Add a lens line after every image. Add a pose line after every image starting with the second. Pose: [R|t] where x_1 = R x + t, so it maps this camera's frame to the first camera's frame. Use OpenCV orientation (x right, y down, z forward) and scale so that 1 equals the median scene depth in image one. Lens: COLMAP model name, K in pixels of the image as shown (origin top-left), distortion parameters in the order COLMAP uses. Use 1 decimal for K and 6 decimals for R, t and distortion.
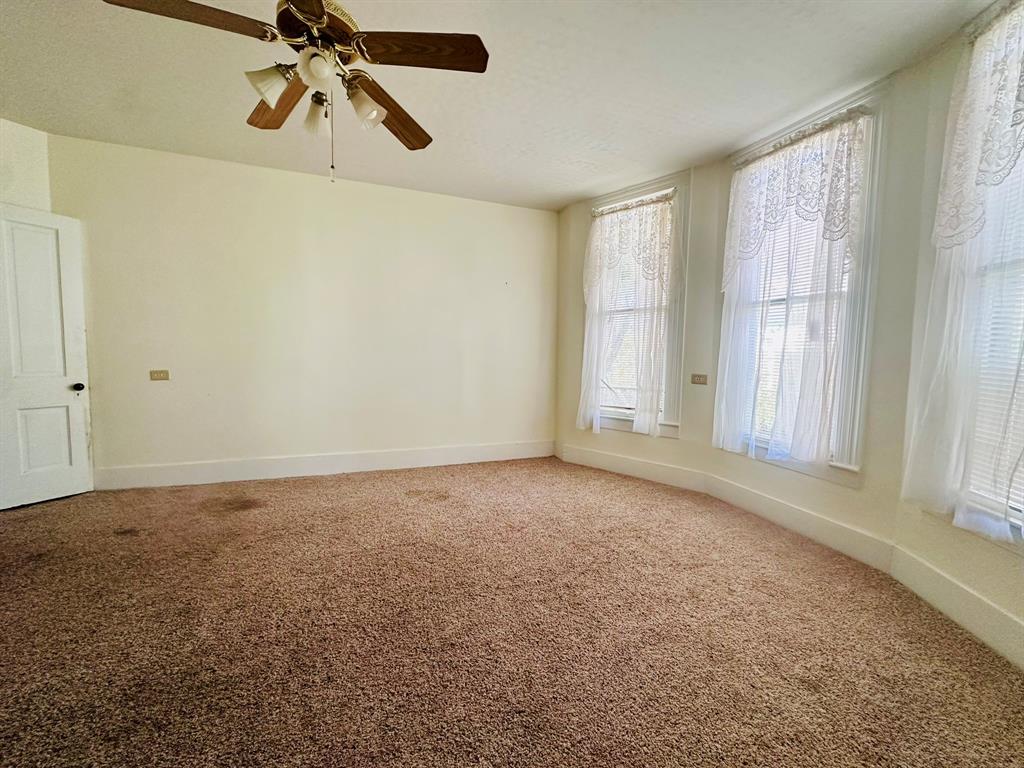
lens RADIAL K [[408.0, 0, 511.8], [0, 408.0, 382.4], [0, 0, 1]] dist [0.001201, -0.000293]
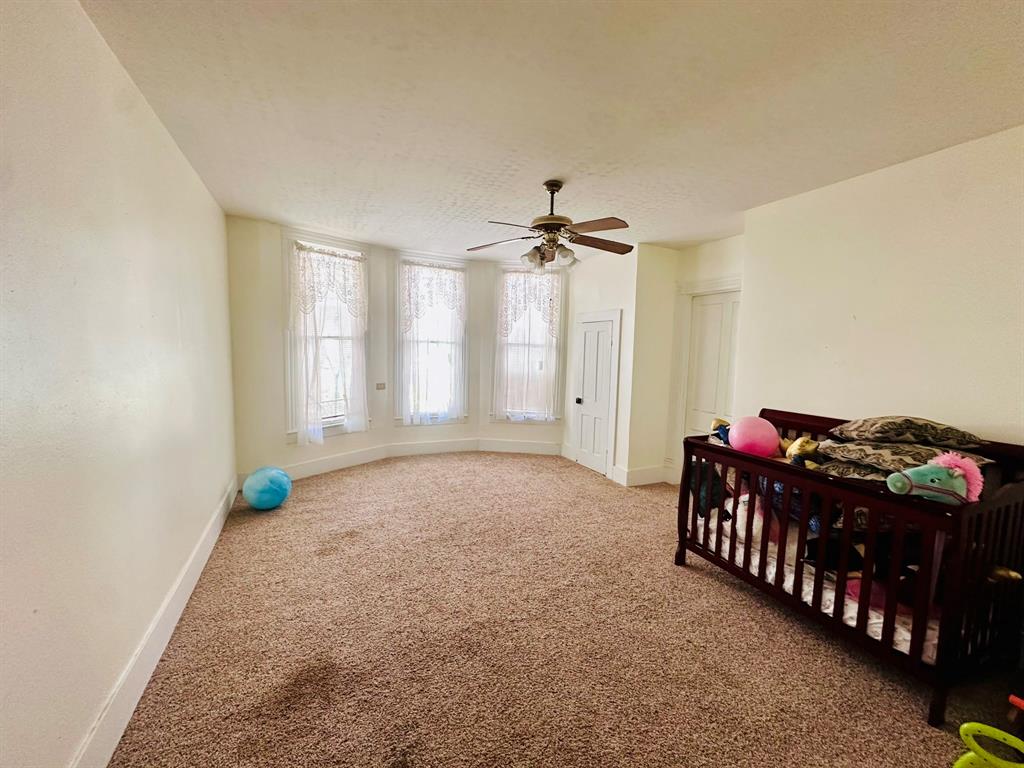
lens RADIAL K [[408.0, 0, 511.8], [0, 408.0, 382.4], [0, 0, 1]] dist [0.001201, -0.000293]
pose [[-0.101761, -0.104722, 0.989282, -1.078673], [0.049113, 0.992702, 0.110136, -0.163155], [-0.993596, 0.059794, -0.095875, 0.643153]]
